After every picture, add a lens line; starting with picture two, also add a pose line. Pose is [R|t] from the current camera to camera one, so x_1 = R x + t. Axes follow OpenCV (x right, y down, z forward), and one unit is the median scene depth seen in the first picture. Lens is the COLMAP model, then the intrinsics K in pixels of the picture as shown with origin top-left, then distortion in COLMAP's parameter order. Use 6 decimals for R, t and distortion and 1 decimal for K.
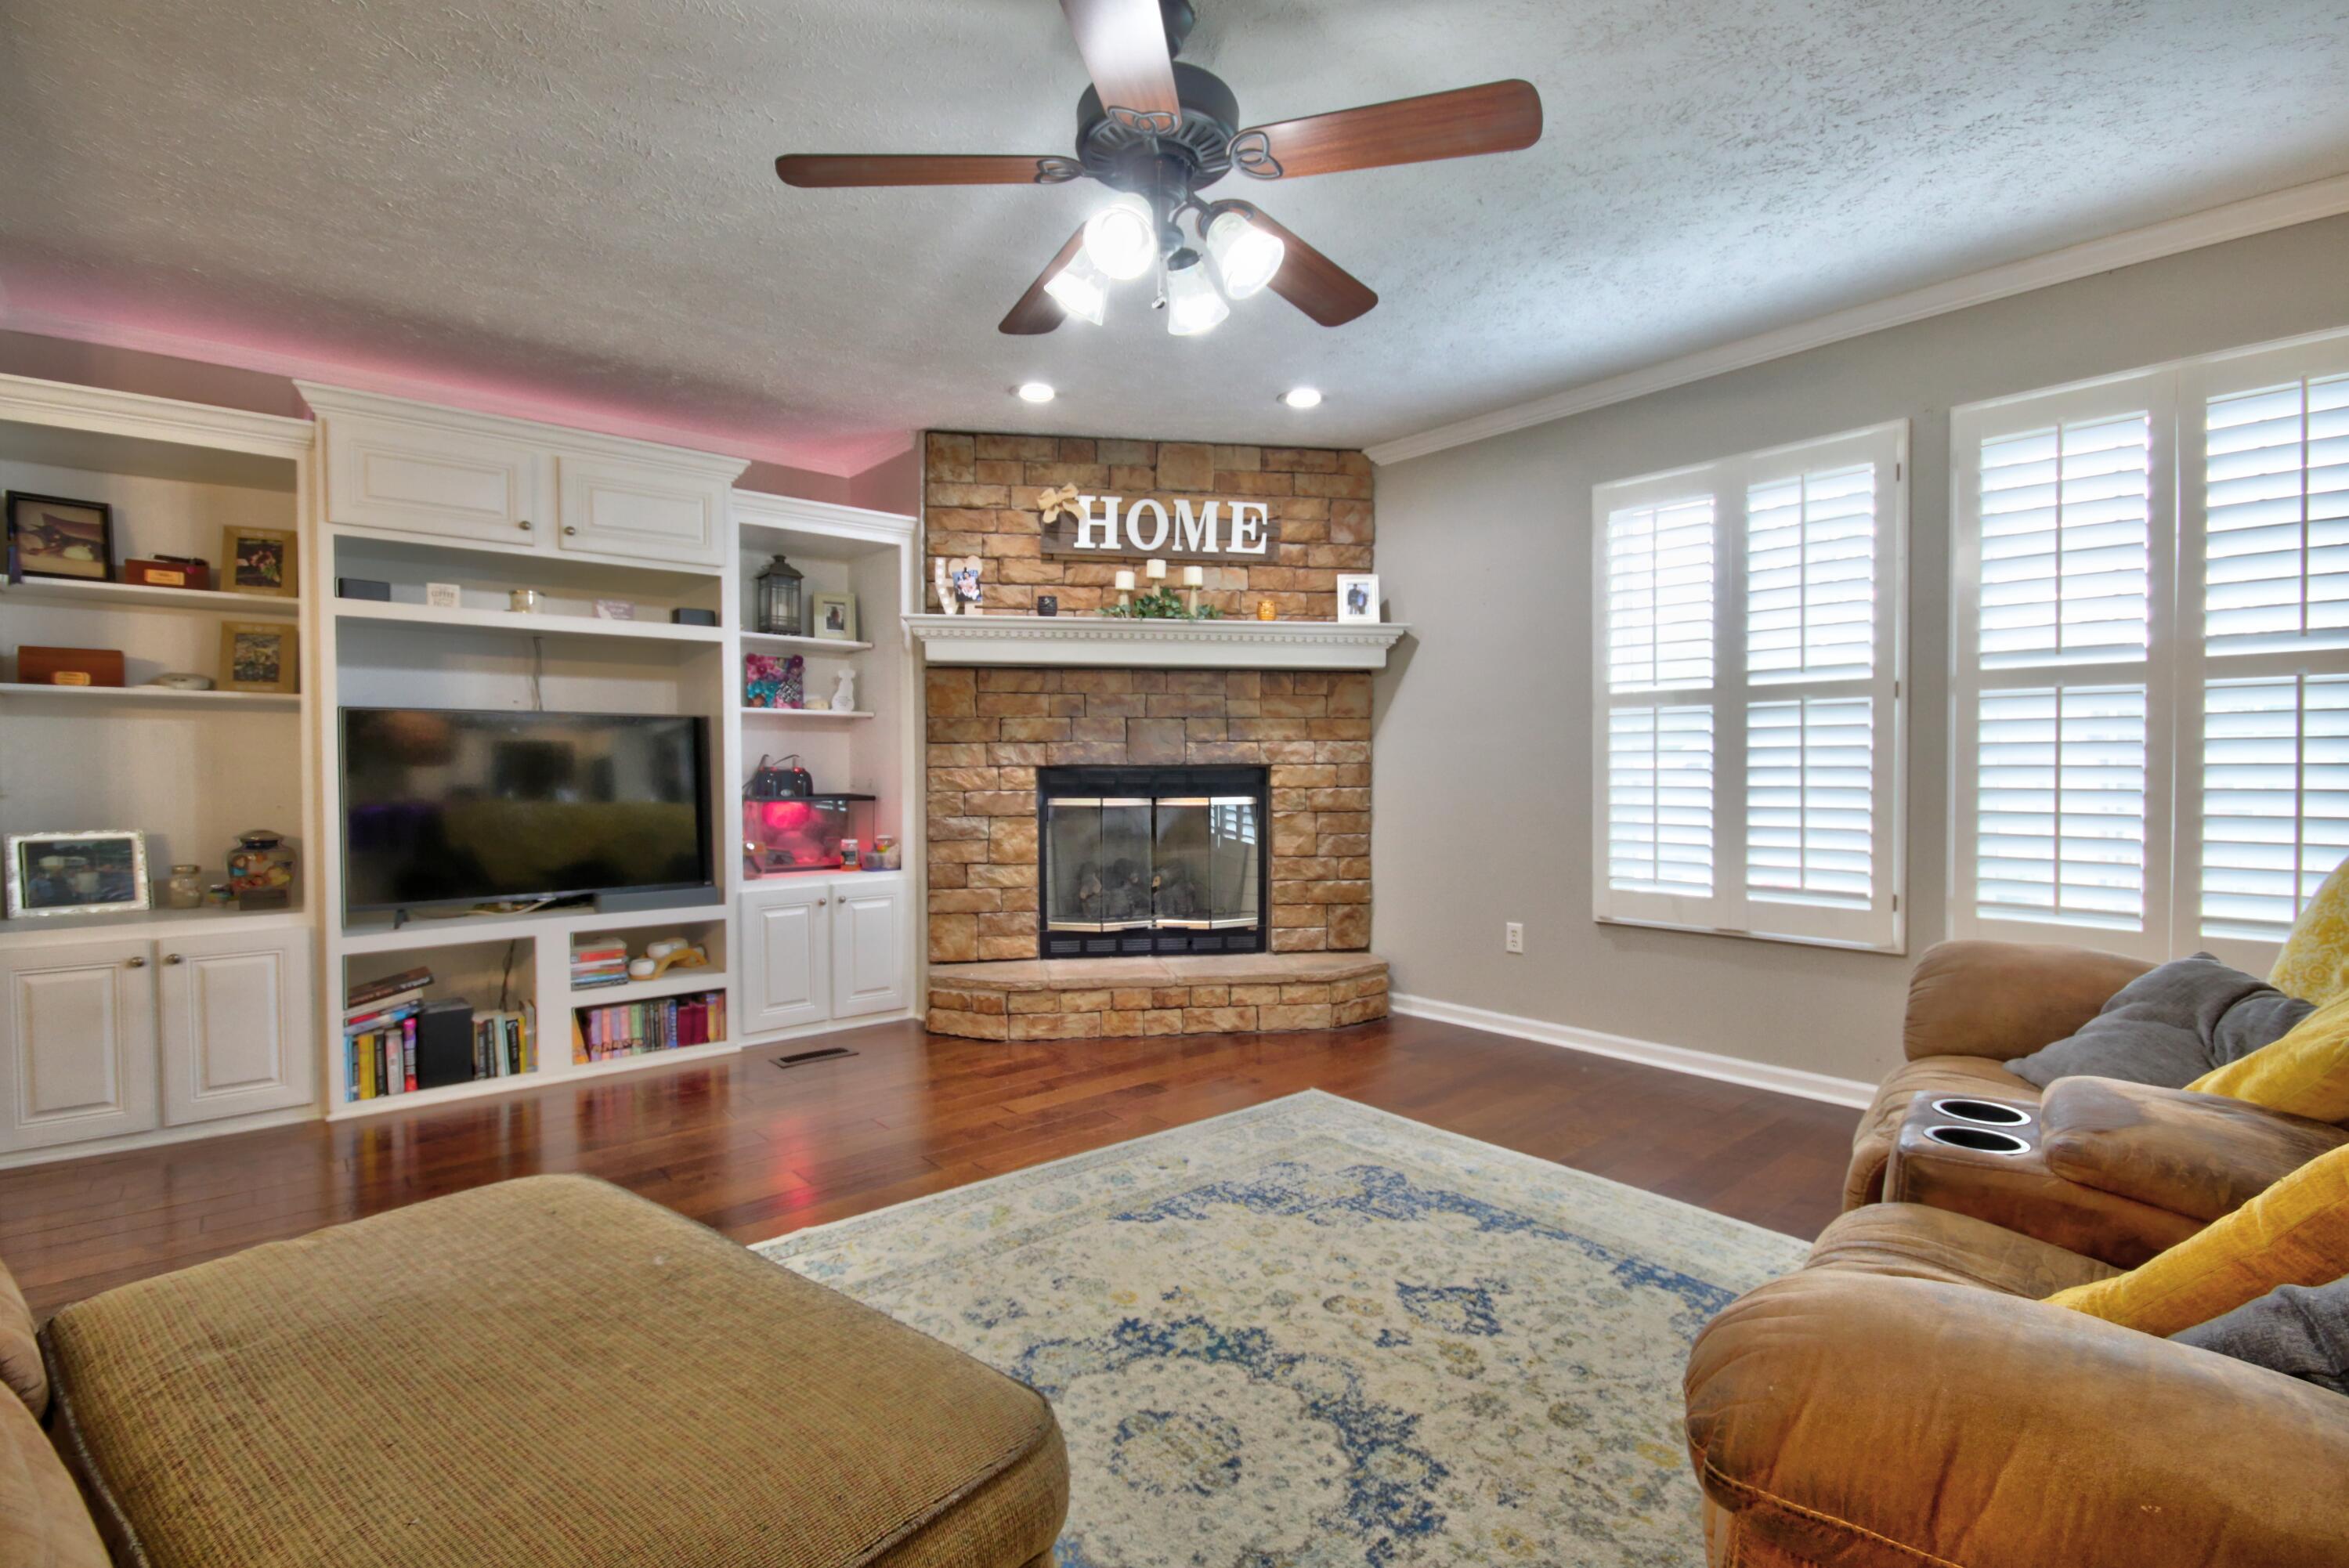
lens RADIAL K [[1089.0, 0, 1181.0], [0, 1089.0, 785.2], [0, 0, 1]] dist [0.011227, -0.012919]
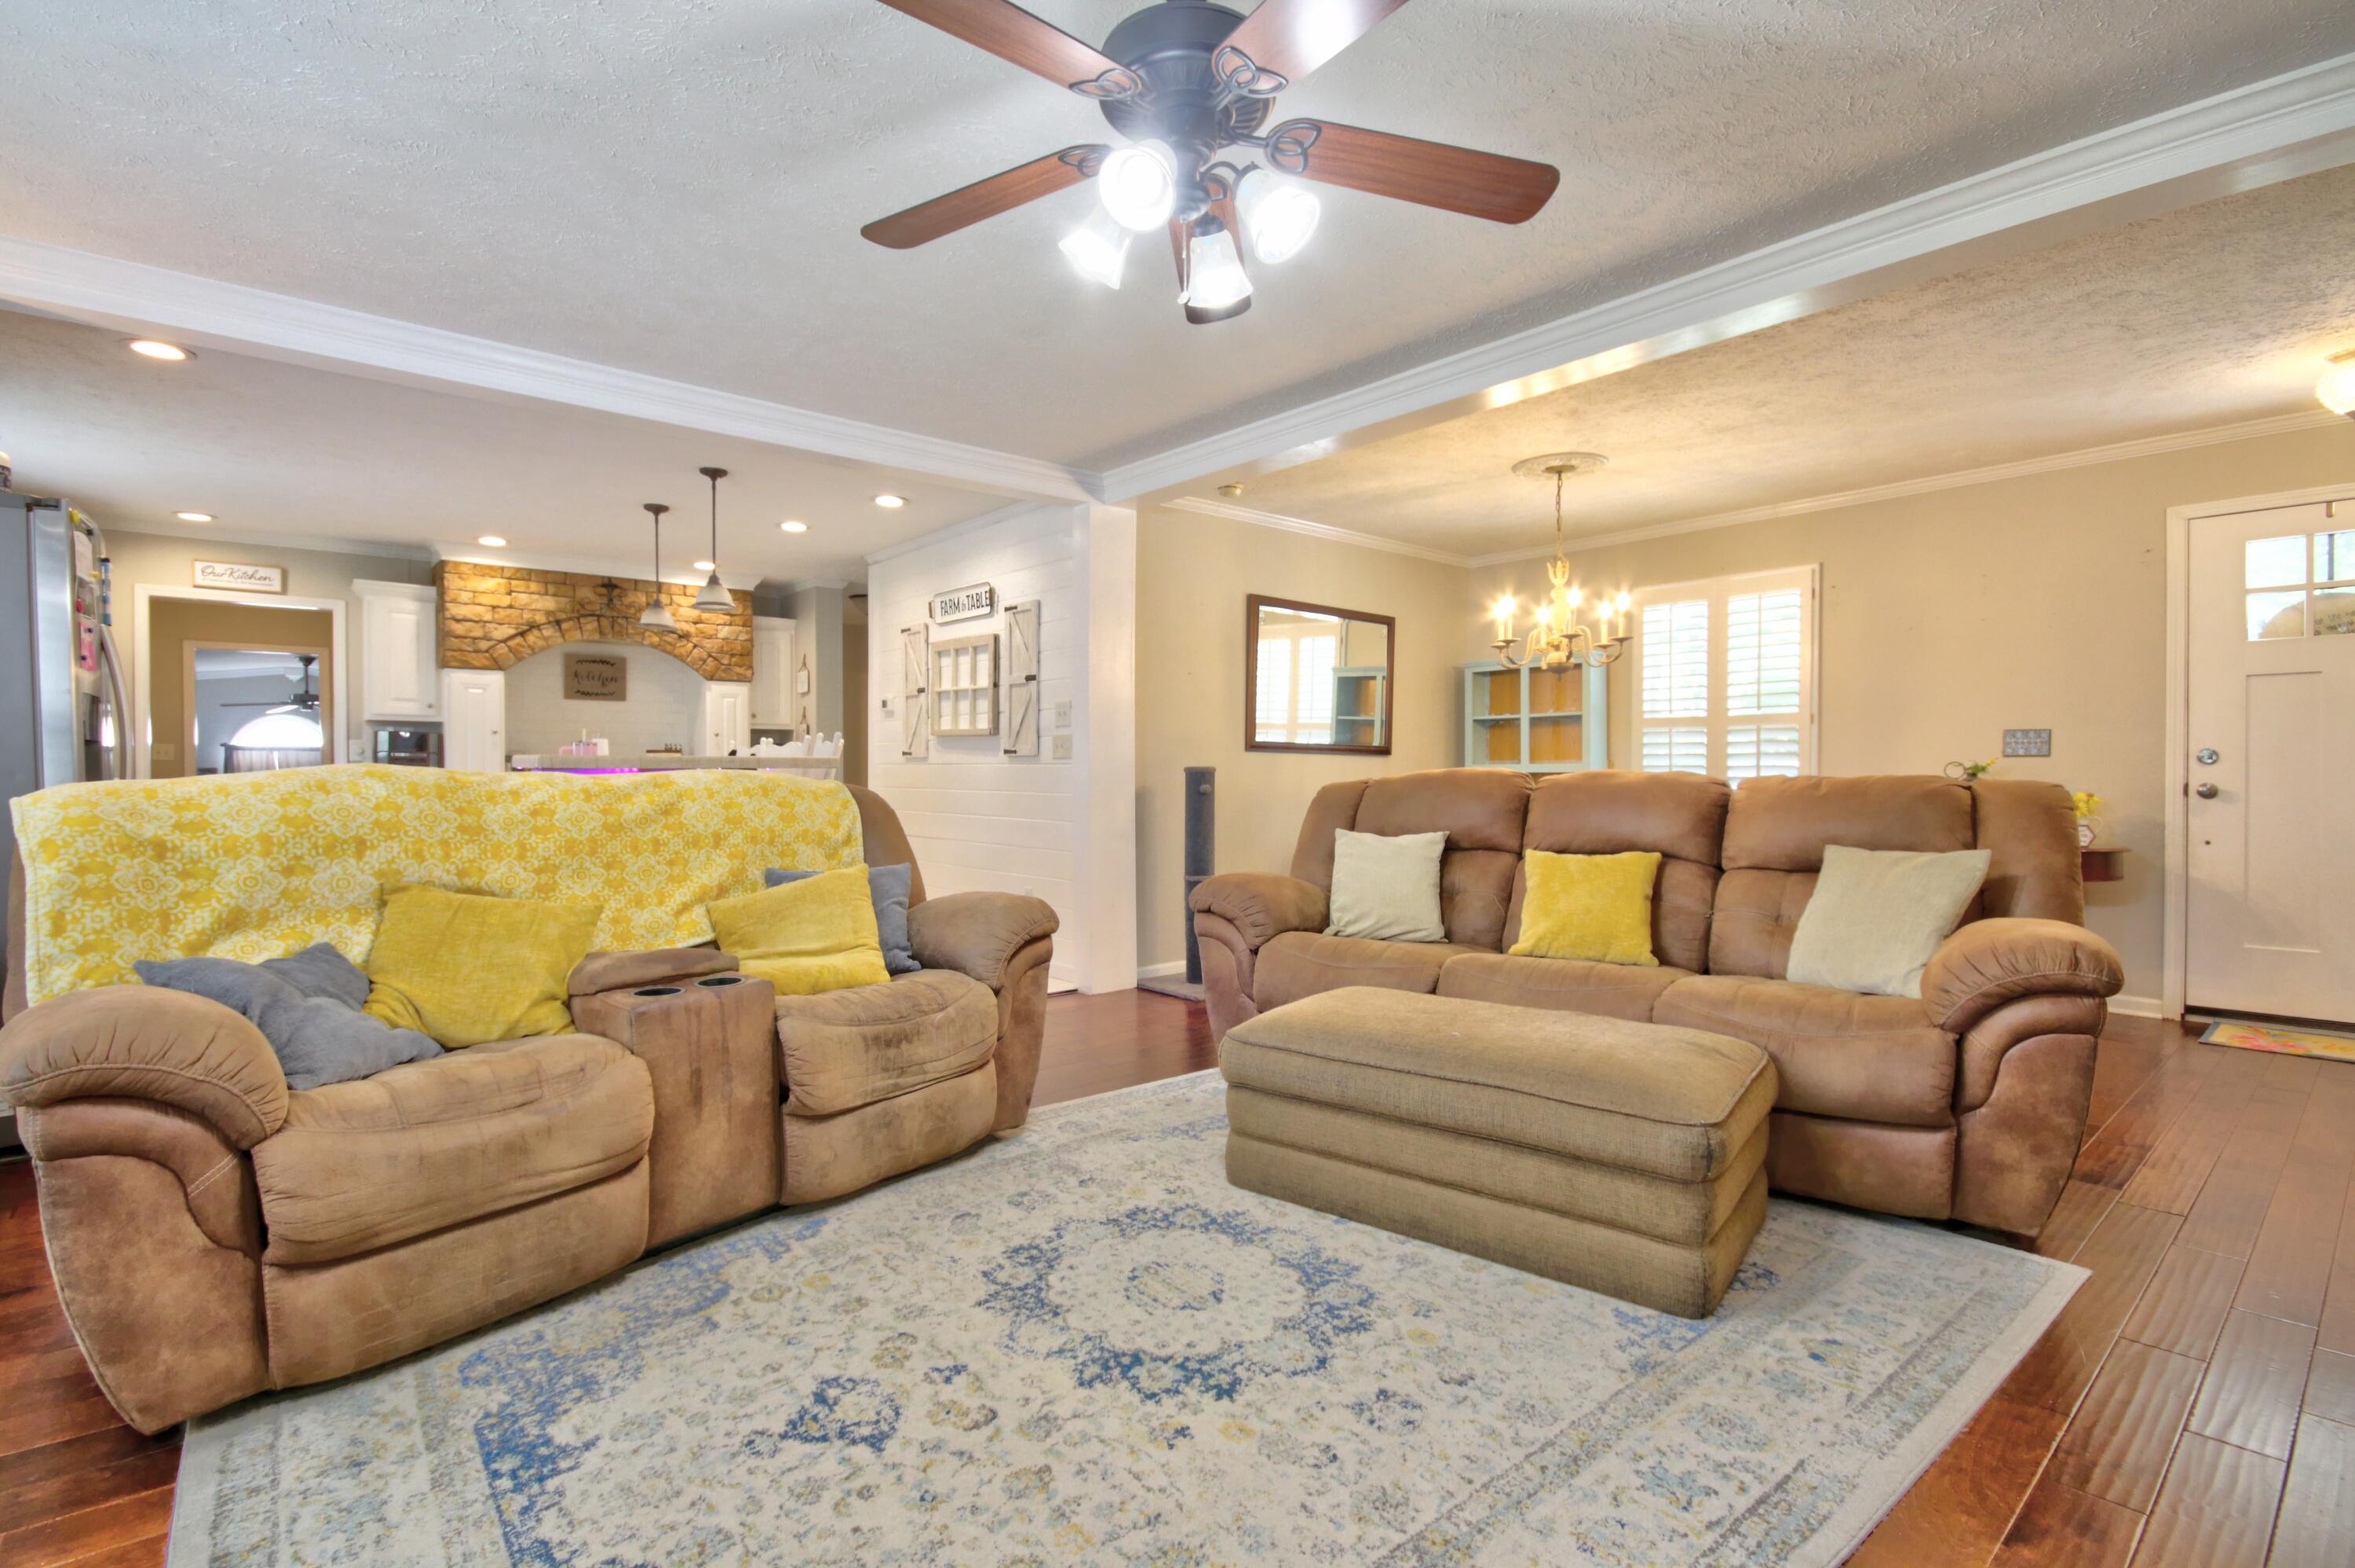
lens RADIAL K [[1091.6, 0, 1168.5], [0, 1091.6, 793.1], [0, 0, 1]] dist [0.011227, -0.012919]
pose [[-0.999874, 0.005054, 0.015066, -0.007918], [0.005638, 0.999226, 0.038940, -0.015188], [-0.014858, 0.039020, -0.999128, 0.906071]]
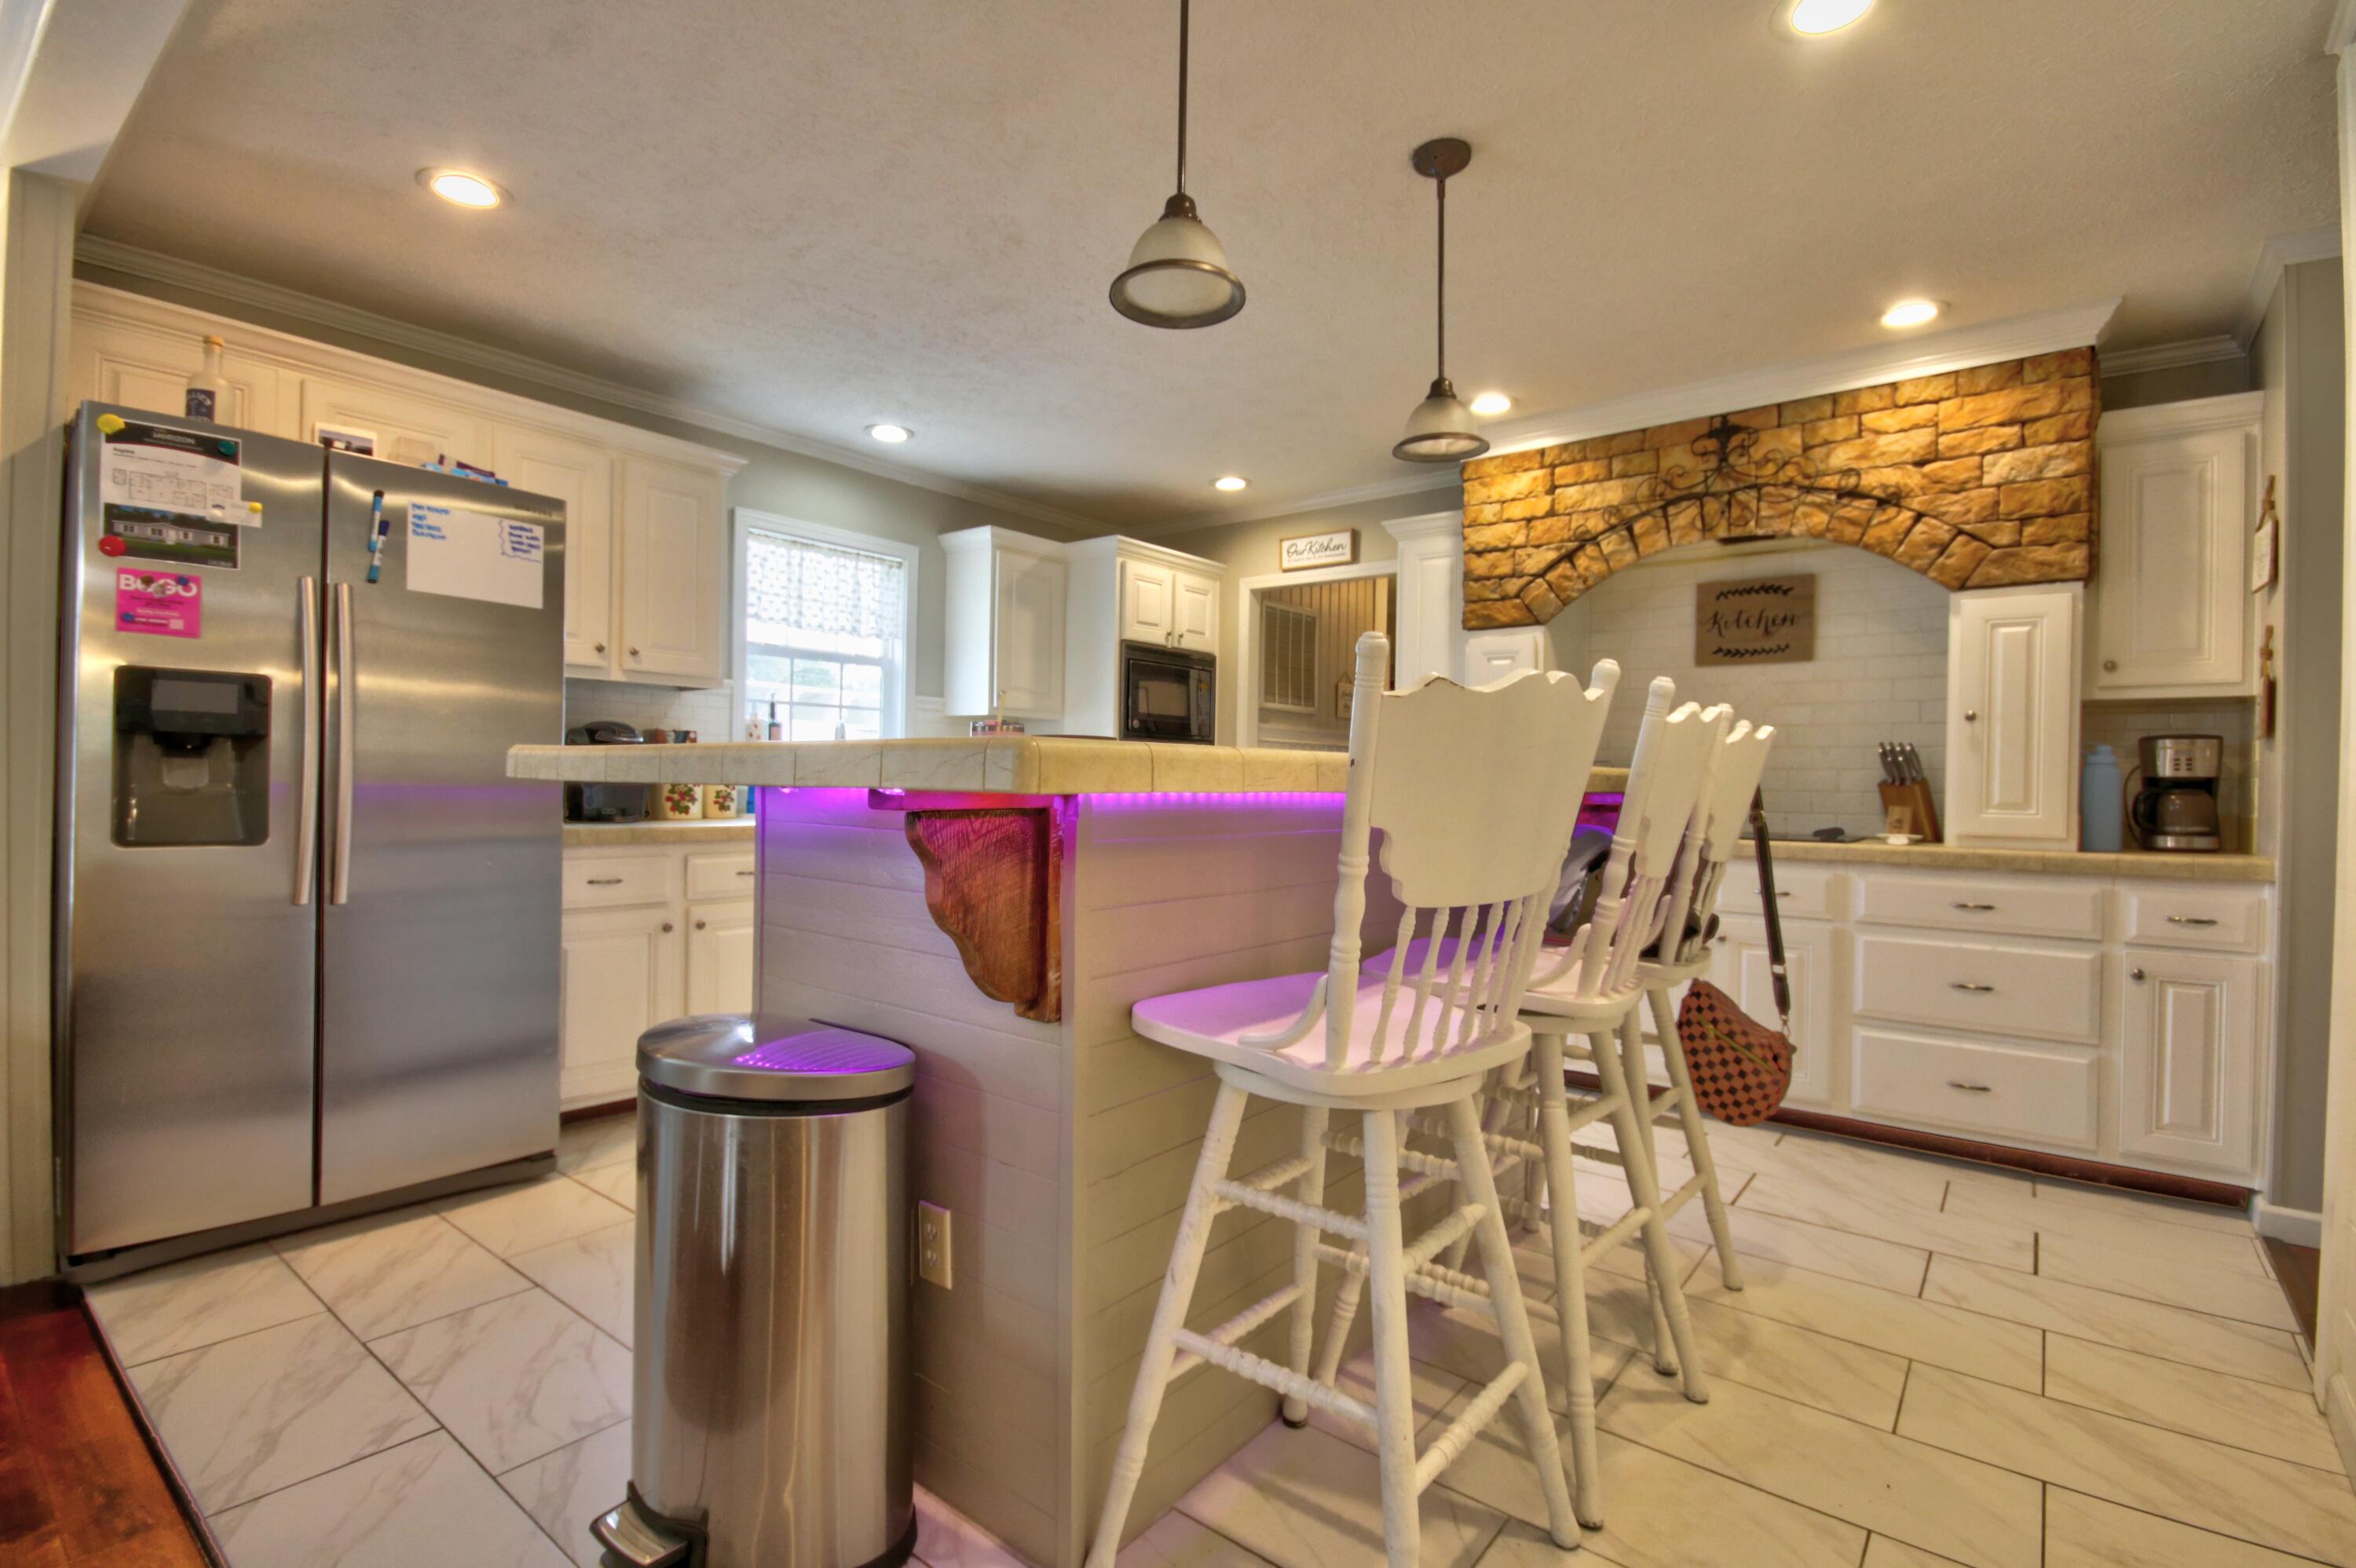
lens RADIAL K [[1092.1, 0, 1155.8], [0, 1092.1, 788.0], [0, 0, 1]] dist [0.011227, -0.012919]
pose [[-0.166603, -0.004465, 0.986014, 0.108449], [0.002197, 0.999986, 0.004899, -0.001355], [-0.986022, 0.002982, -0.166591, -0.191883]]
